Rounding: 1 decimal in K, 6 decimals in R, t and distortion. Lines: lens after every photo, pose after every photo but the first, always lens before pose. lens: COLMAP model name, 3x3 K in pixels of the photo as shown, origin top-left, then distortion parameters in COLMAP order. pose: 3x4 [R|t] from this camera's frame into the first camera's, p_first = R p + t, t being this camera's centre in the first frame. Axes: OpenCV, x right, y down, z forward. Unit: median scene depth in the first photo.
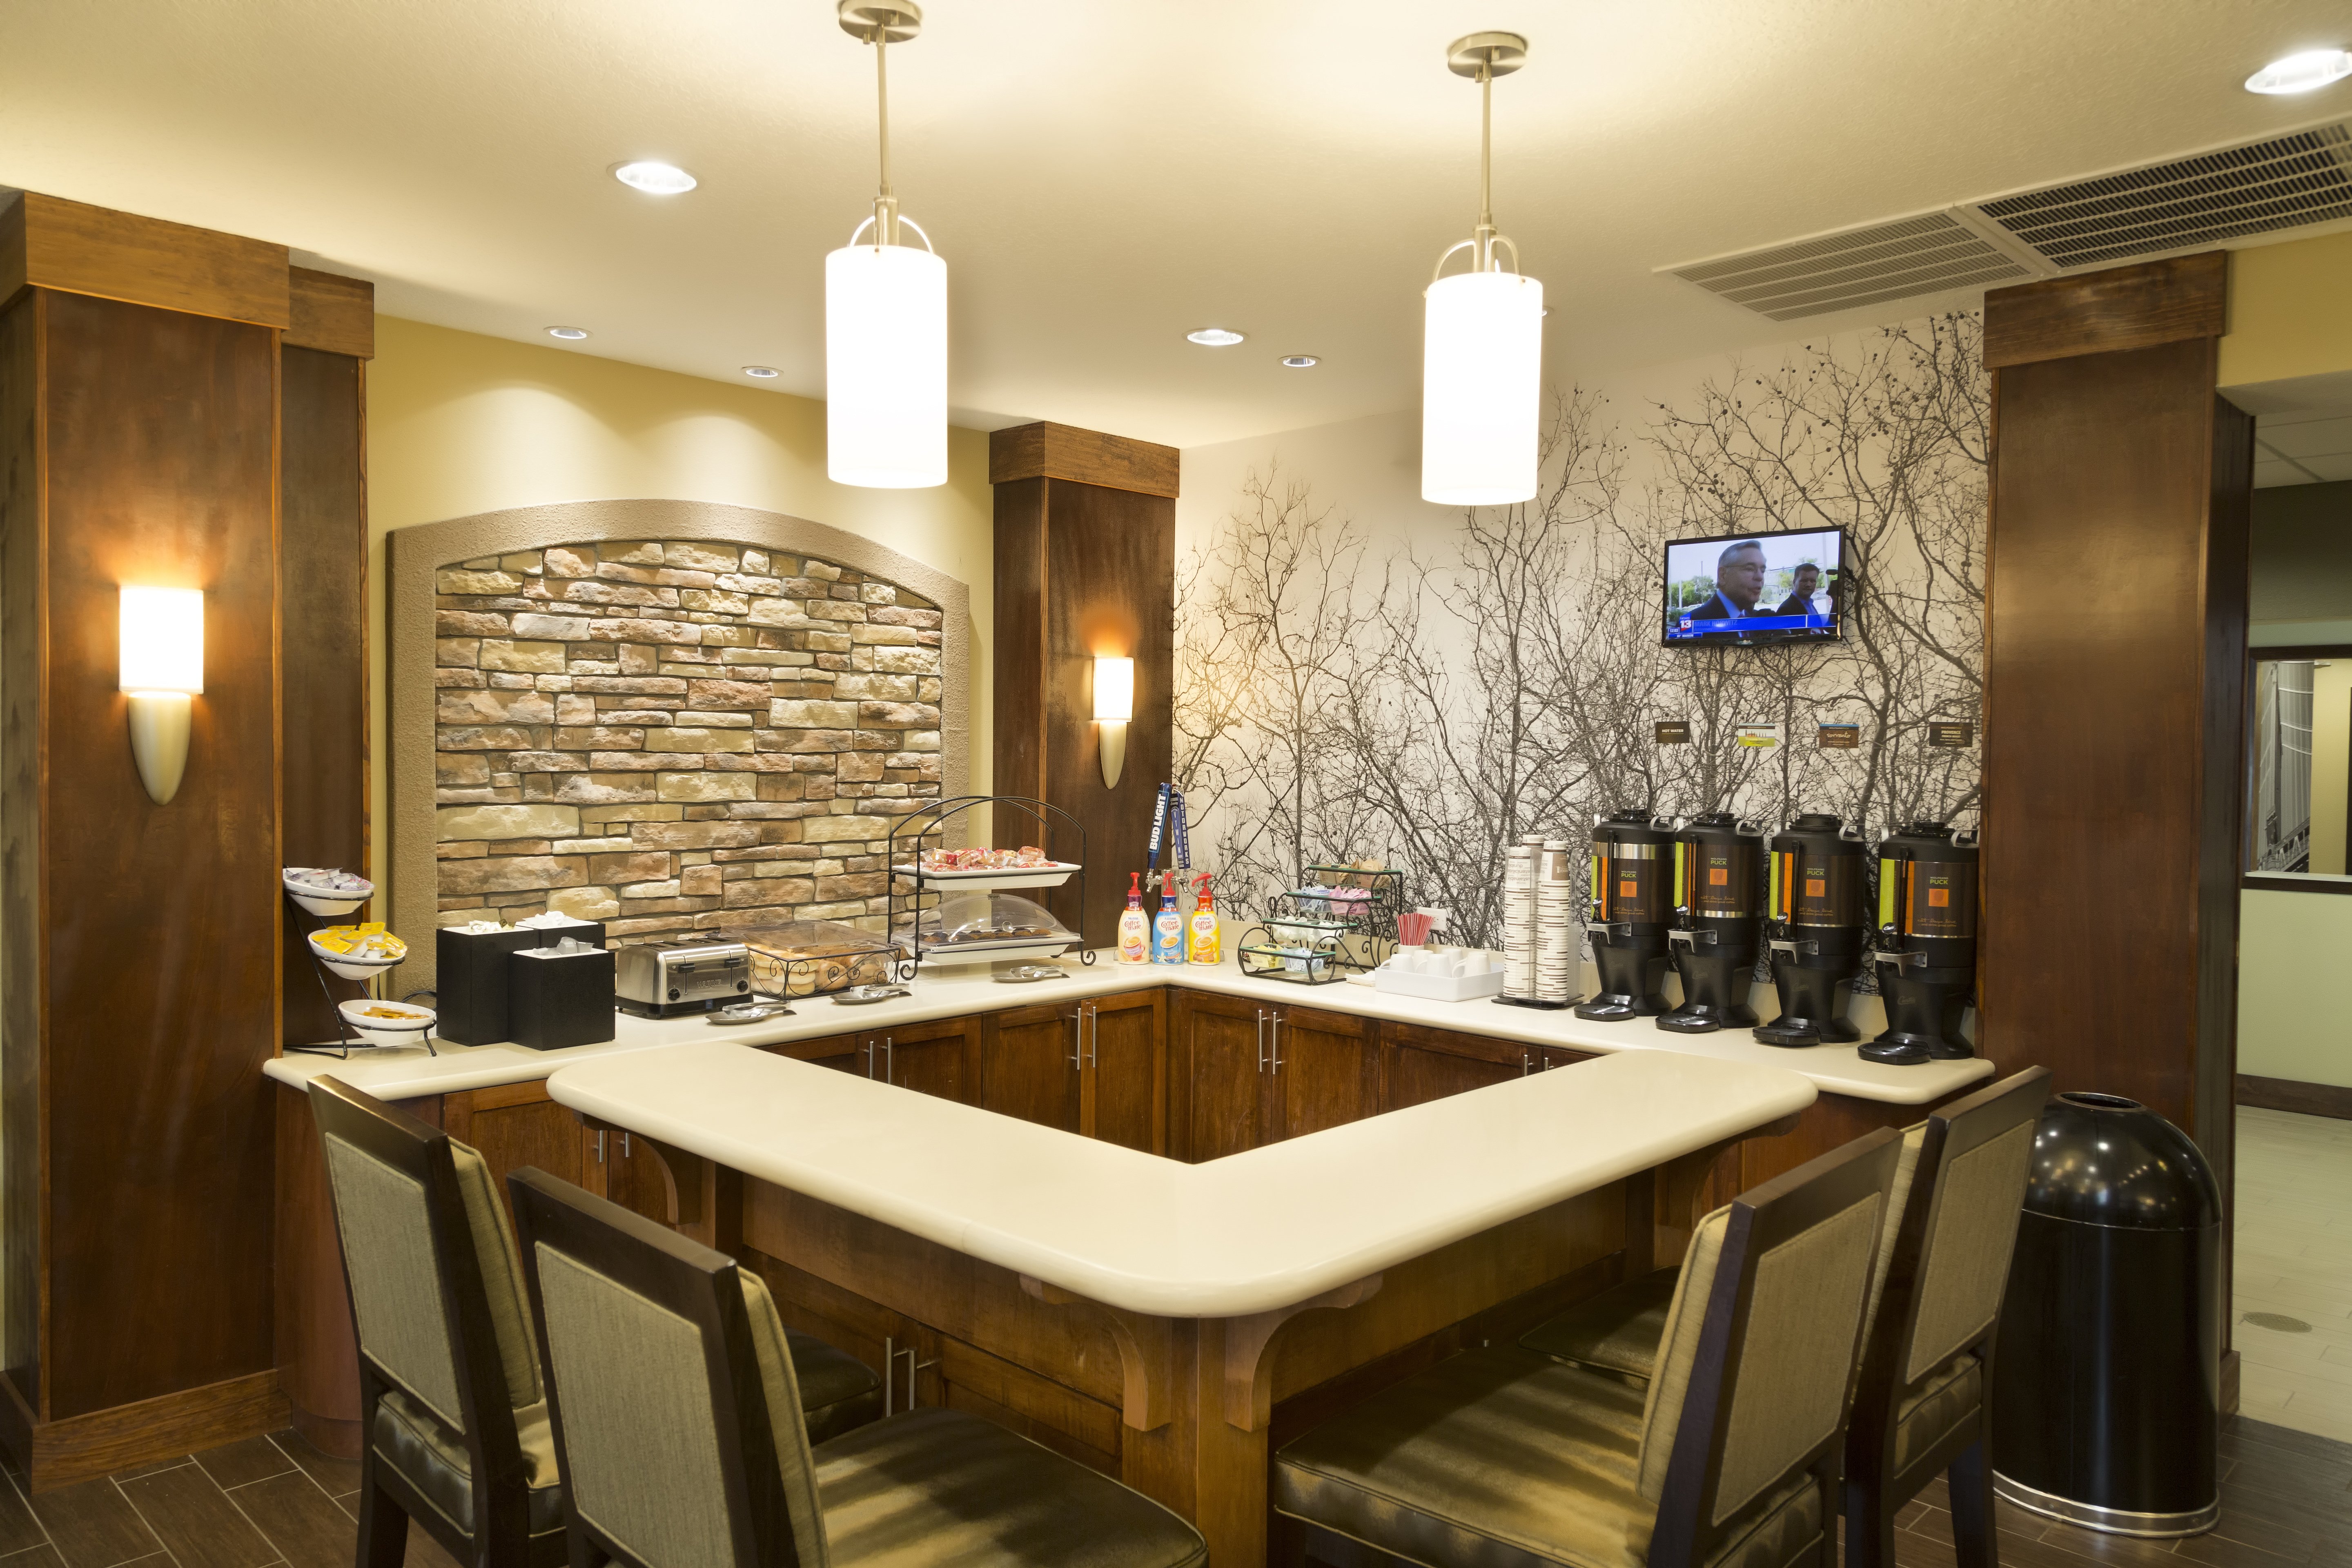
lens RADIAL K [[1589.8, 0, 1176.0], [0, 1589.8, 784.0], [0, 0, 1]] dist [0.010266, 0.003417]
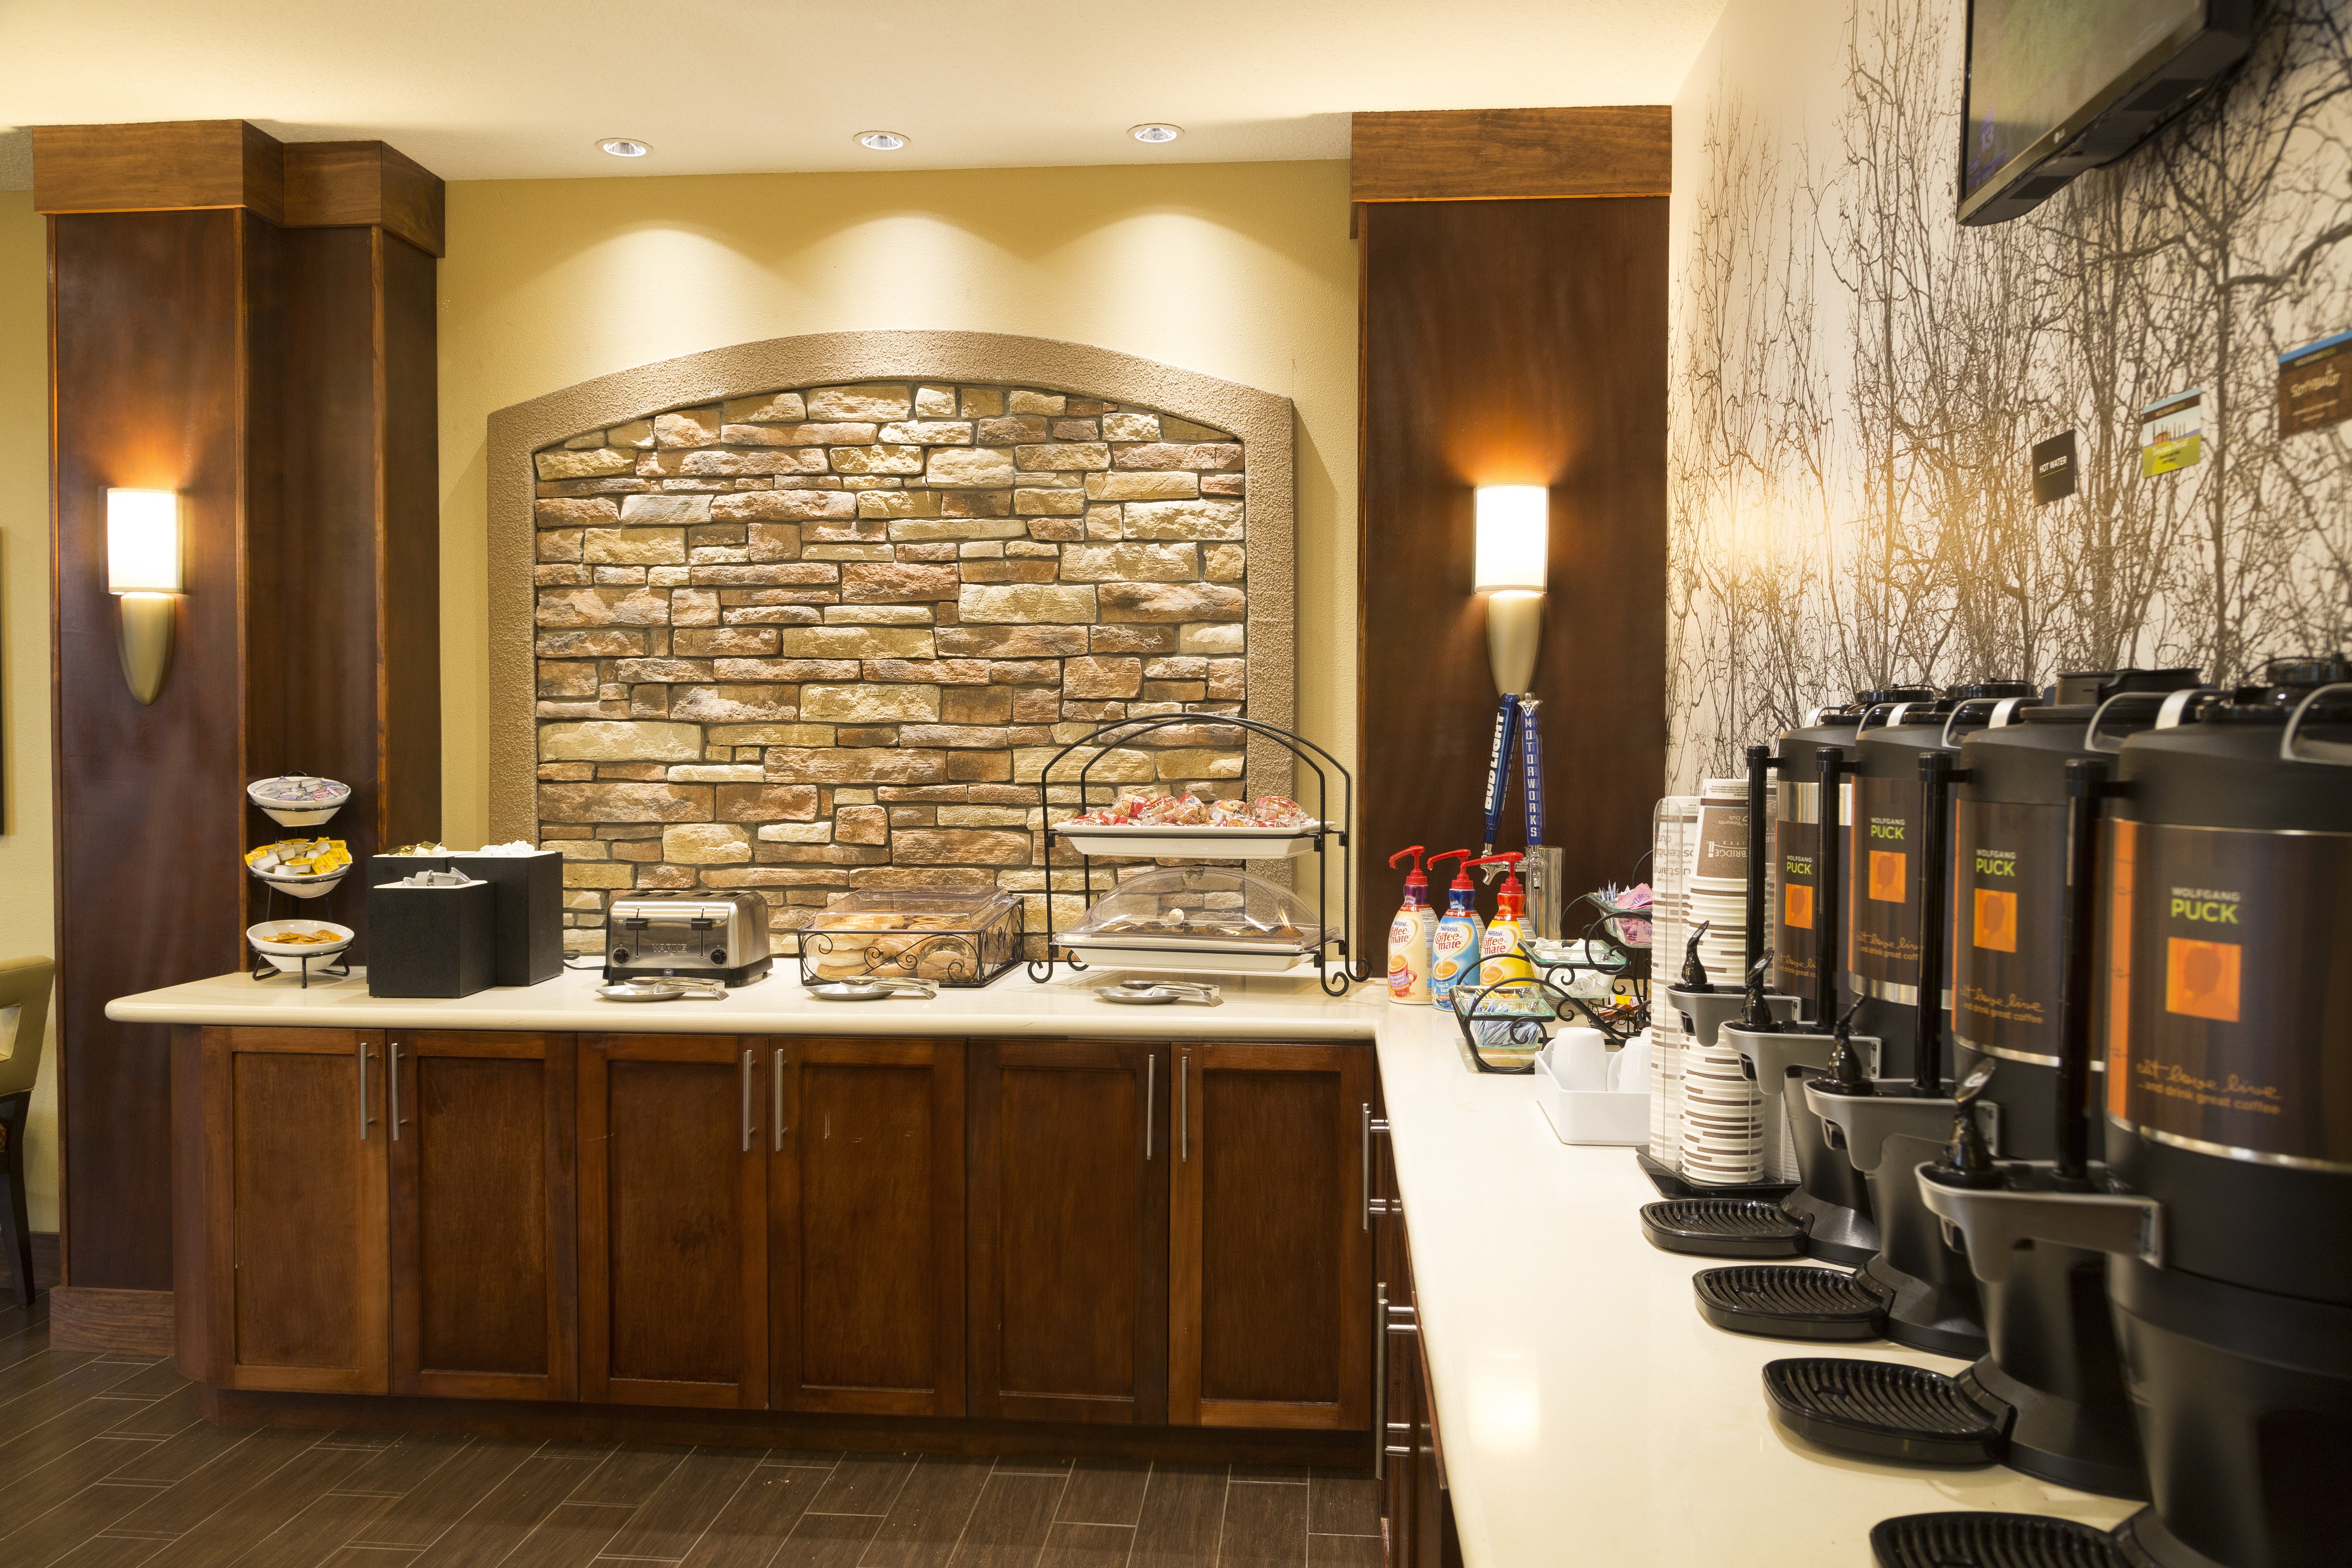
lens RADIAL K [[1780.9, 0, 1176.0], [0, 1780.9, 784.0], [0, 0, 1]] dist [-0.005526, 0.000056]
pose [[0.631173, 0.012230, -0.775546, 0.474724], [-0.014833, 0.999883, 0.003696, 0.036066], [0.775500, 0.009171, 0.631281, 0.586371]]
